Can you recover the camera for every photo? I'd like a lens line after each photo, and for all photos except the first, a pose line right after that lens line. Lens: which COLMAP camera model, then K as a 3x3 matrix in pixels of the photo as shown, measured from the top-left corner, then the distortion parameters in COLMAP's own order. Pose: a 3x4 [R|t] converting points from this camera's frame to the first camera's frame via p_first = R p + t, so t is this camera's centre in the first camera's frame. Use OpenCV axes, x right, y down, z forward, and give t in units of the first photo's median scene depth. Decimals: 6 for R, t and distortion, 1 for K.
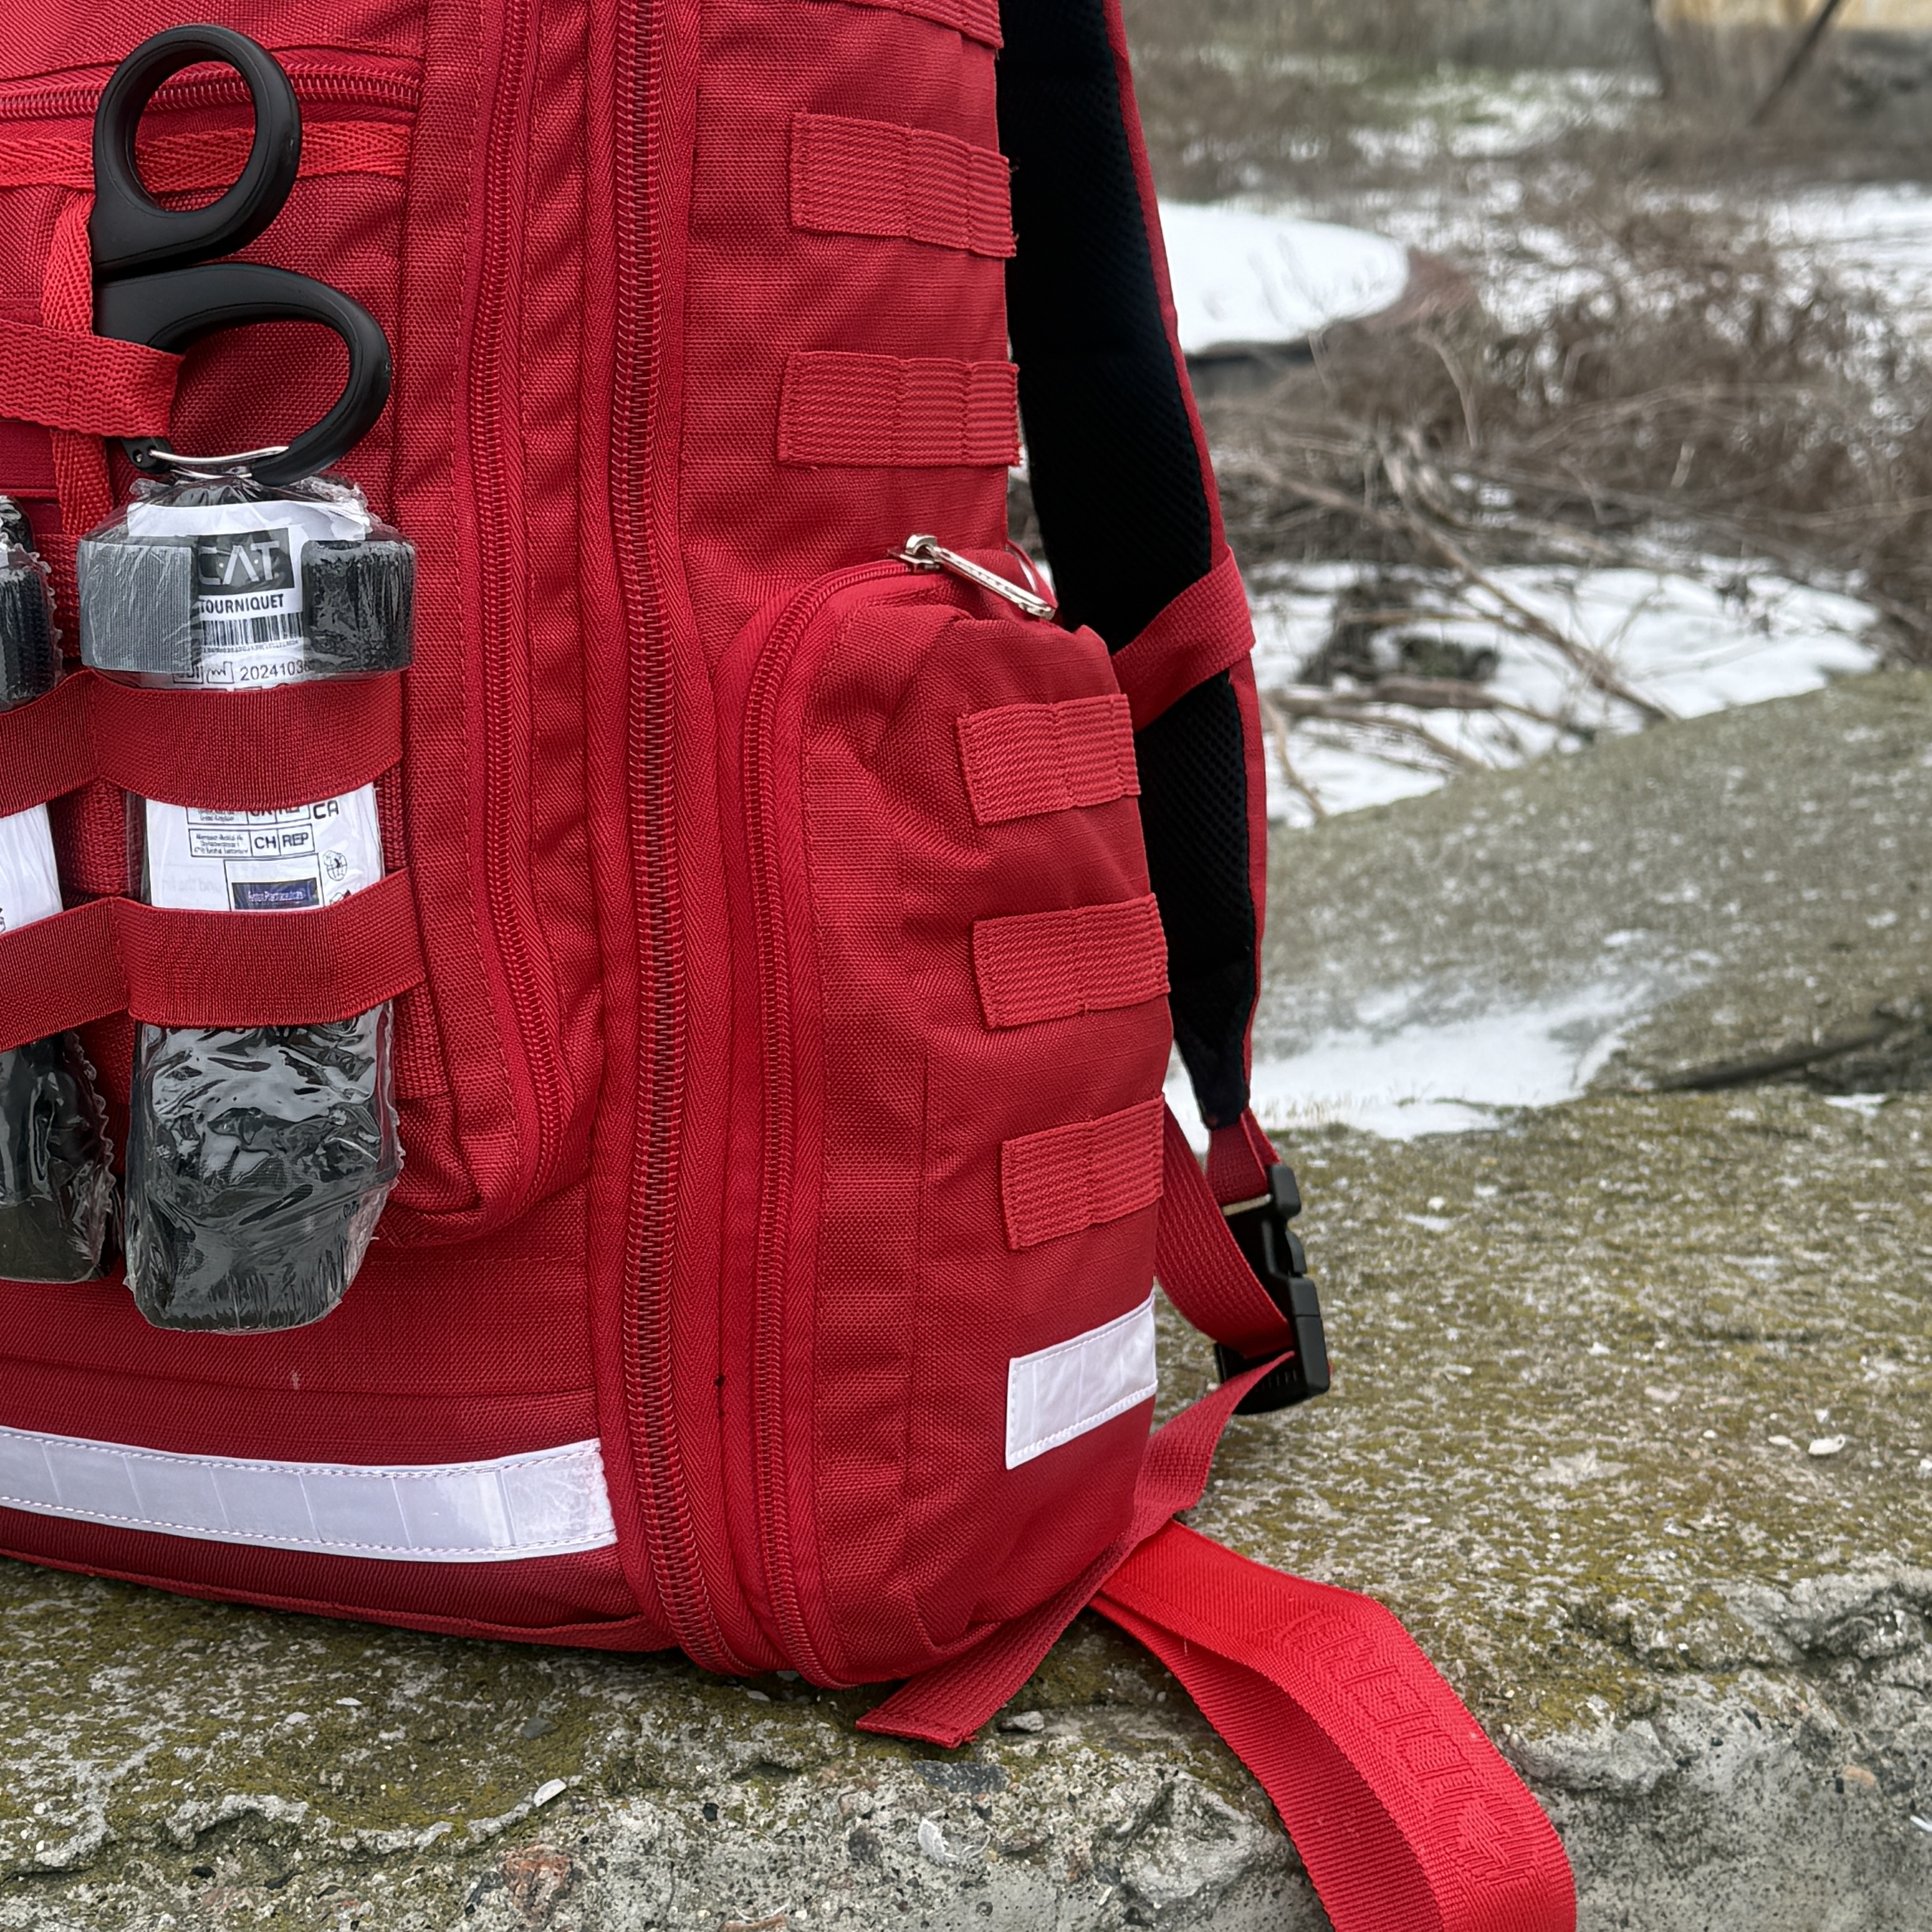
lens RADIAL K [[3556.7, 0, 966.0], [0, 3556.7, 966.0], [0, 0, 1]] dist [0.130755, -0.082388]
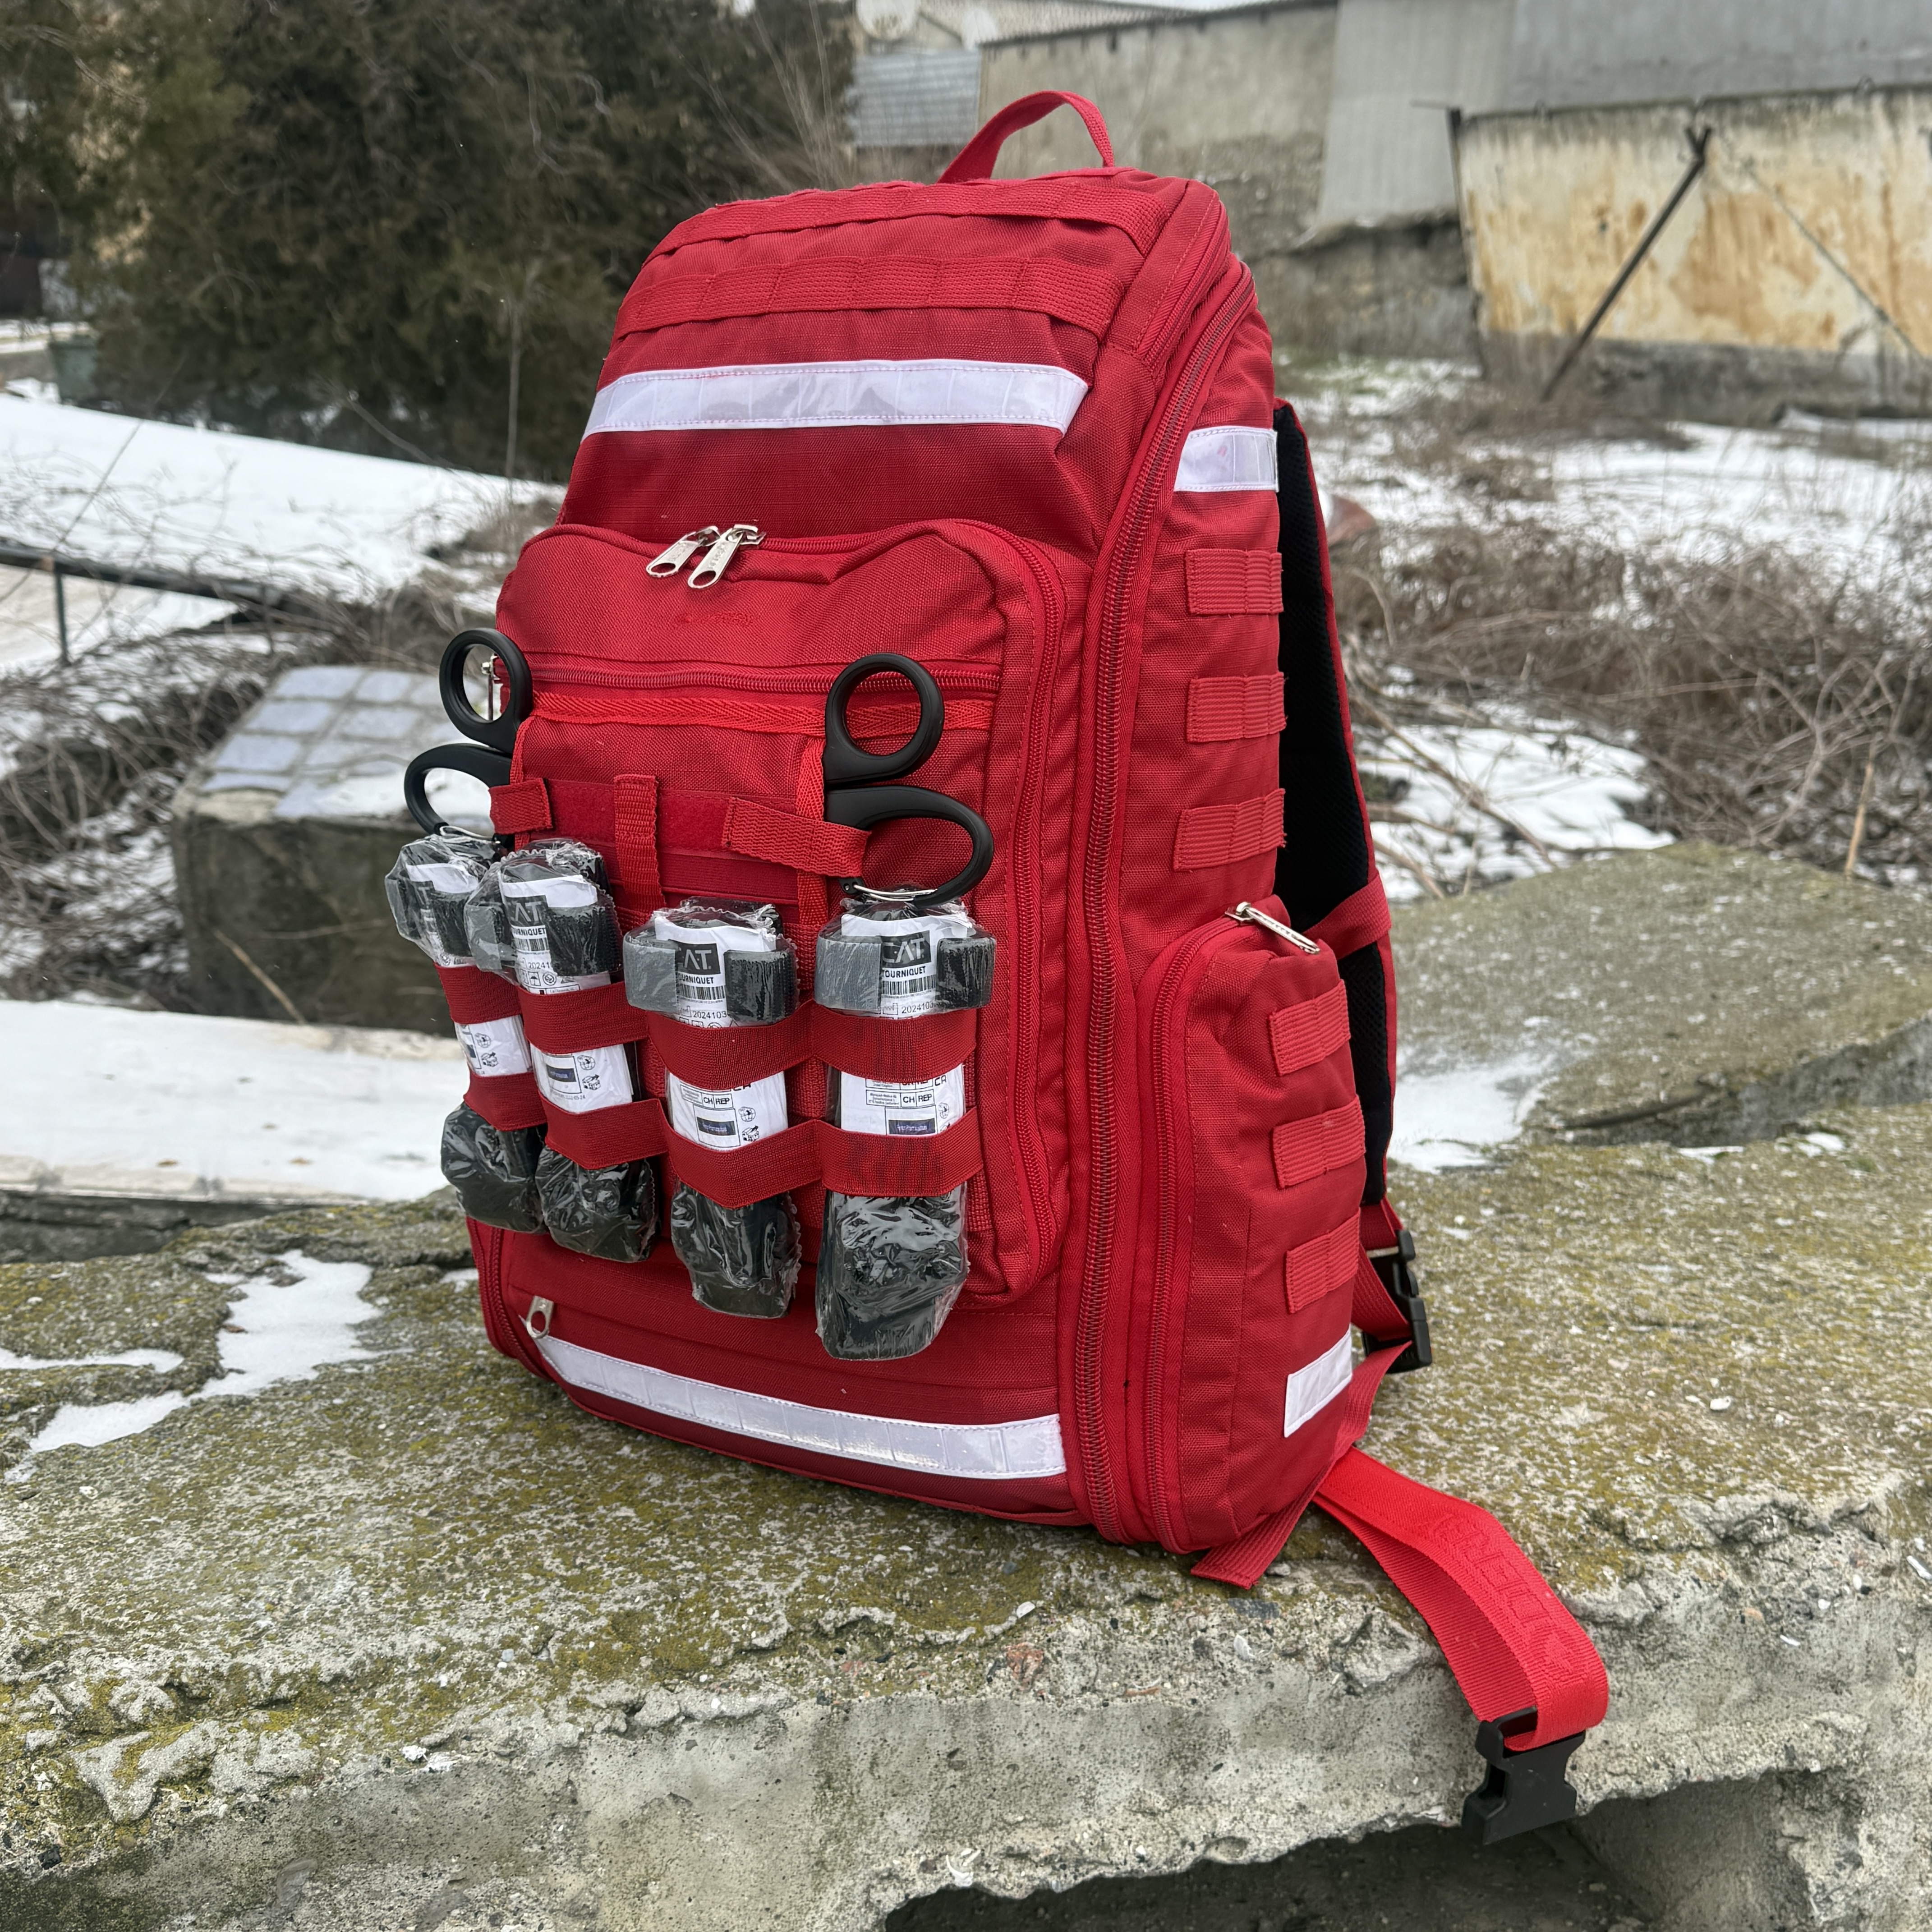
lens RADIAL K [[2229.8, 0, 966.0], [0, 2229.8, 966.0], [0, 0, 1]] dist [0.177559, -0.368450]
pose [[0.999451, 0.025030, -0.021709, -0.121222], [-0.024468, 0.999368, 0.025776, -0.111246], [0.022340, -0.025230, 0.999432, -0.110149]]
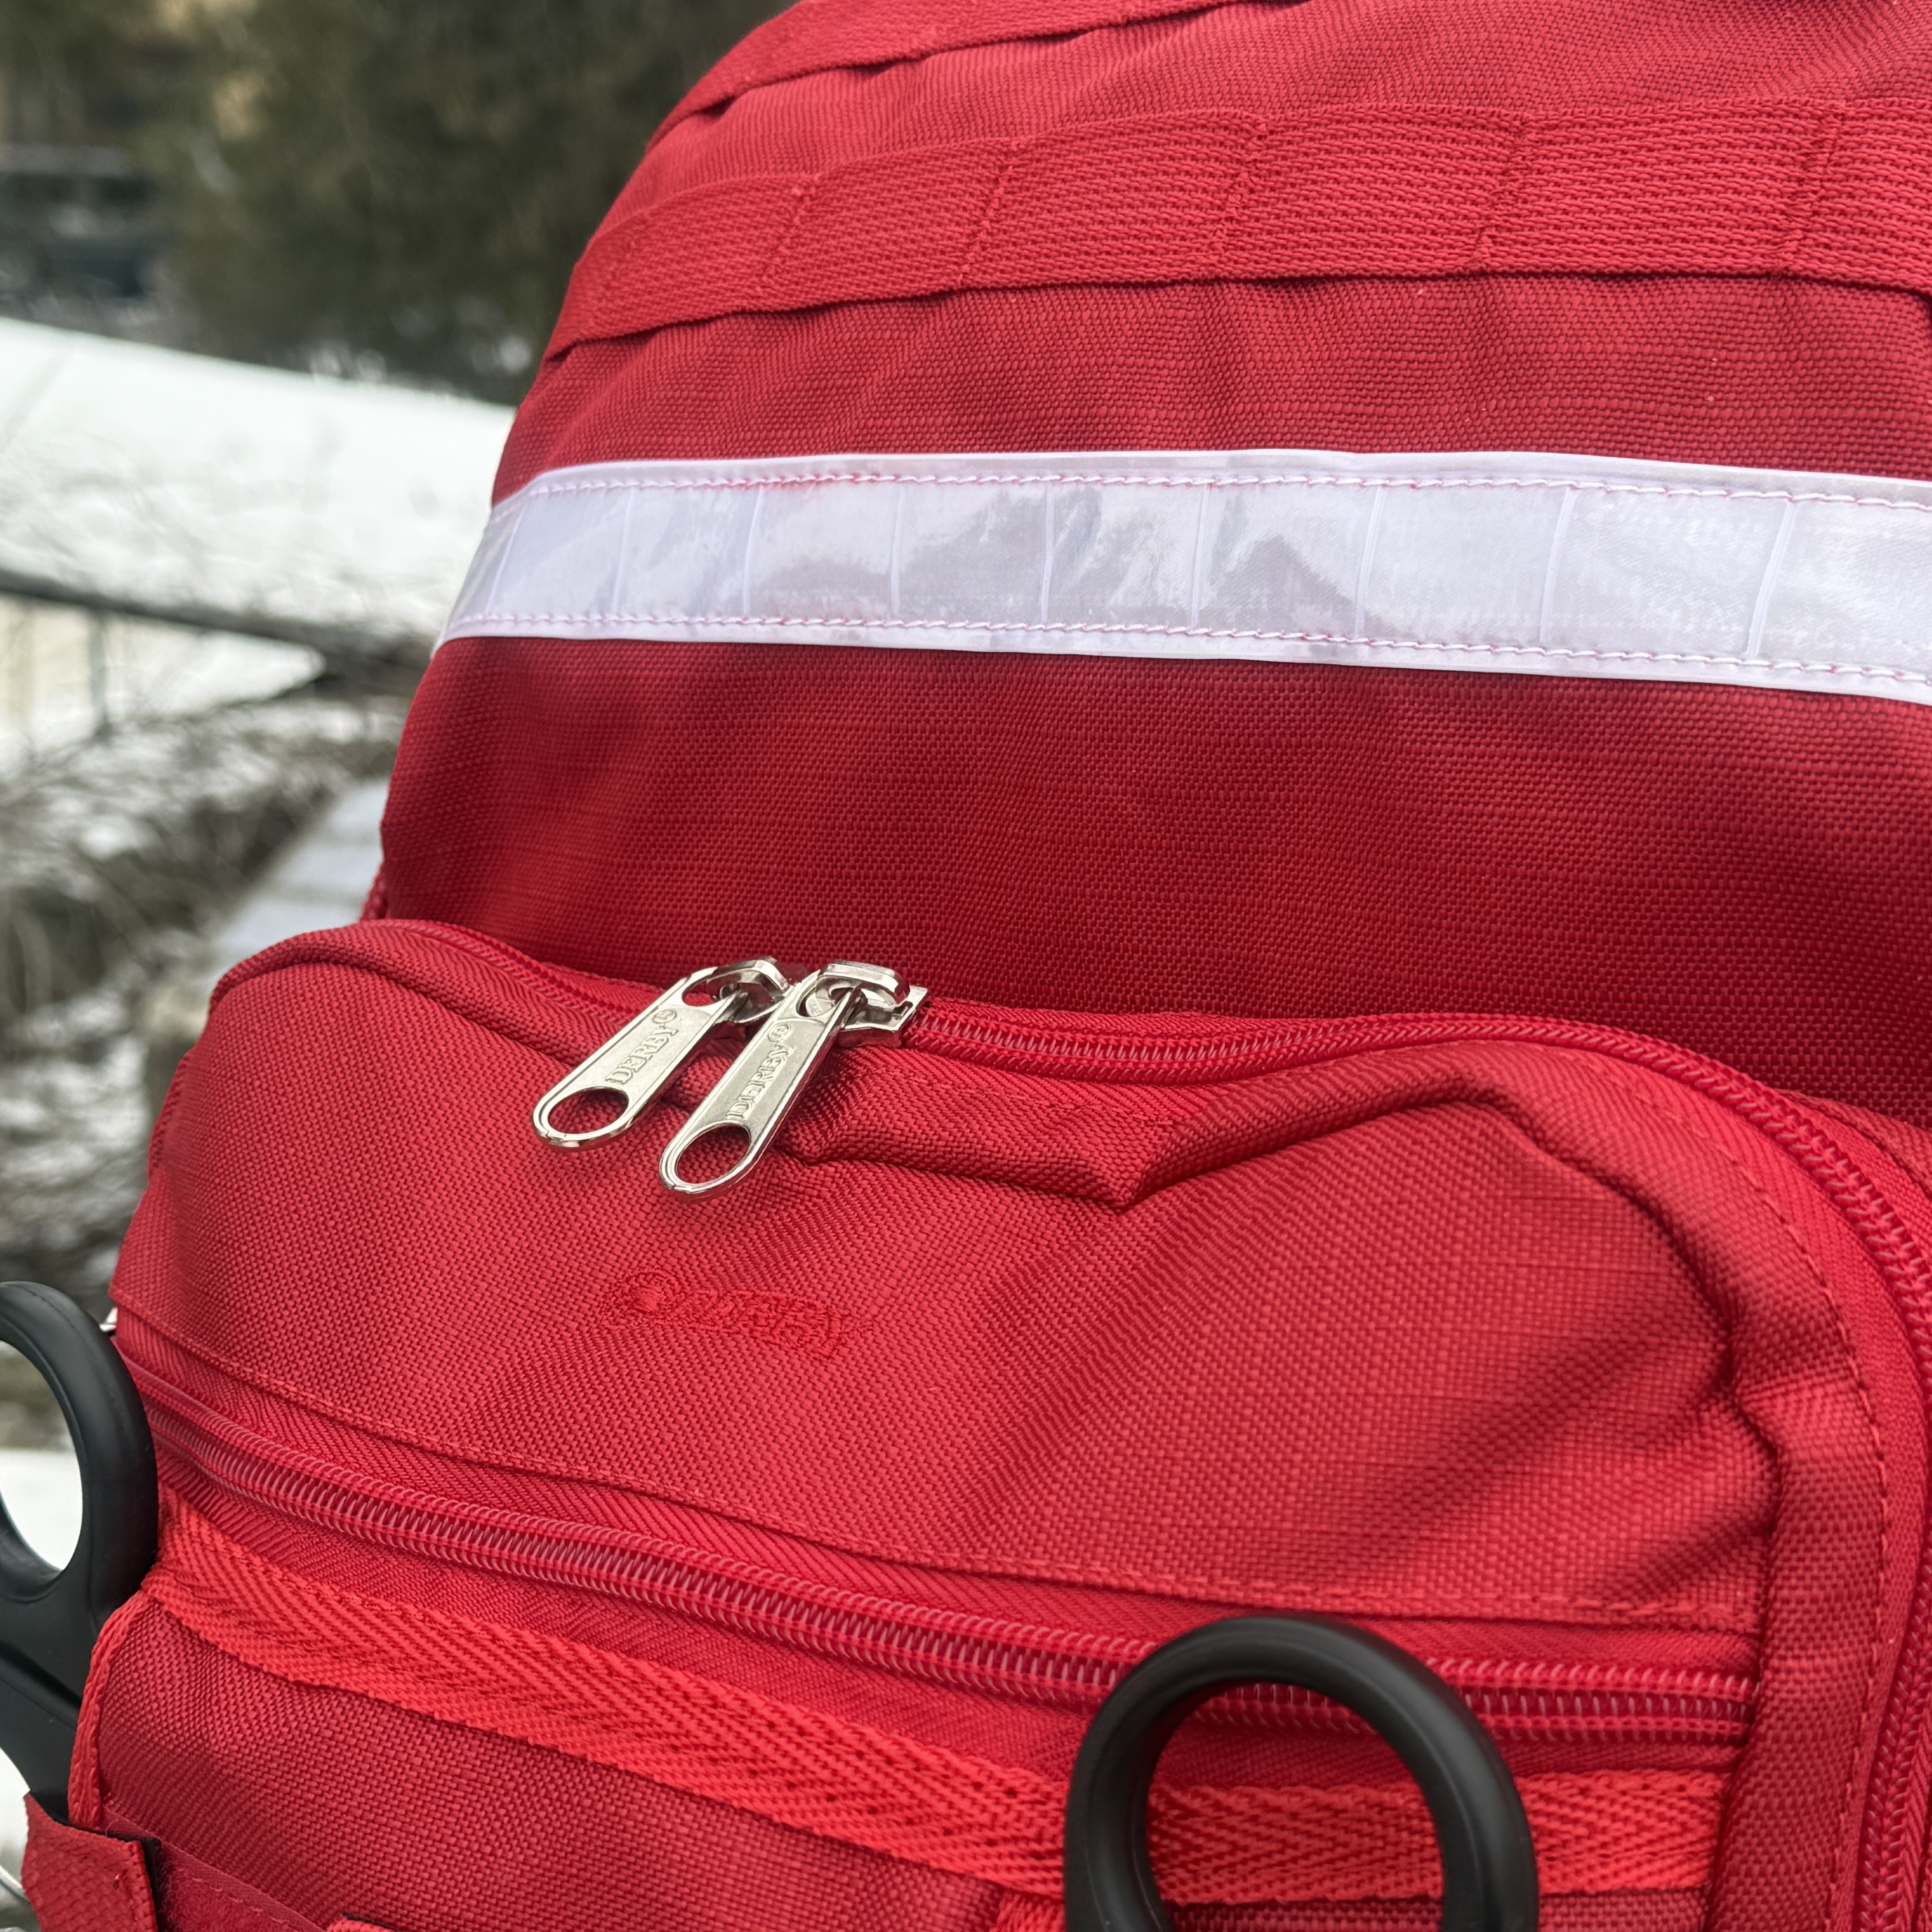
lens RADIAL K [[3358.1, 0, 966.0], [0, 3358.1, 966.0], [0, 0, 1]] dist [0.213866, -0.561604]
pose [[0.985578, 0.040669, -0.164264, -0.157711], [-0.045280, 0.998676, -0.024425, -0.277892], [0.163053, 0.031511, 0.986114, 0.470470]]
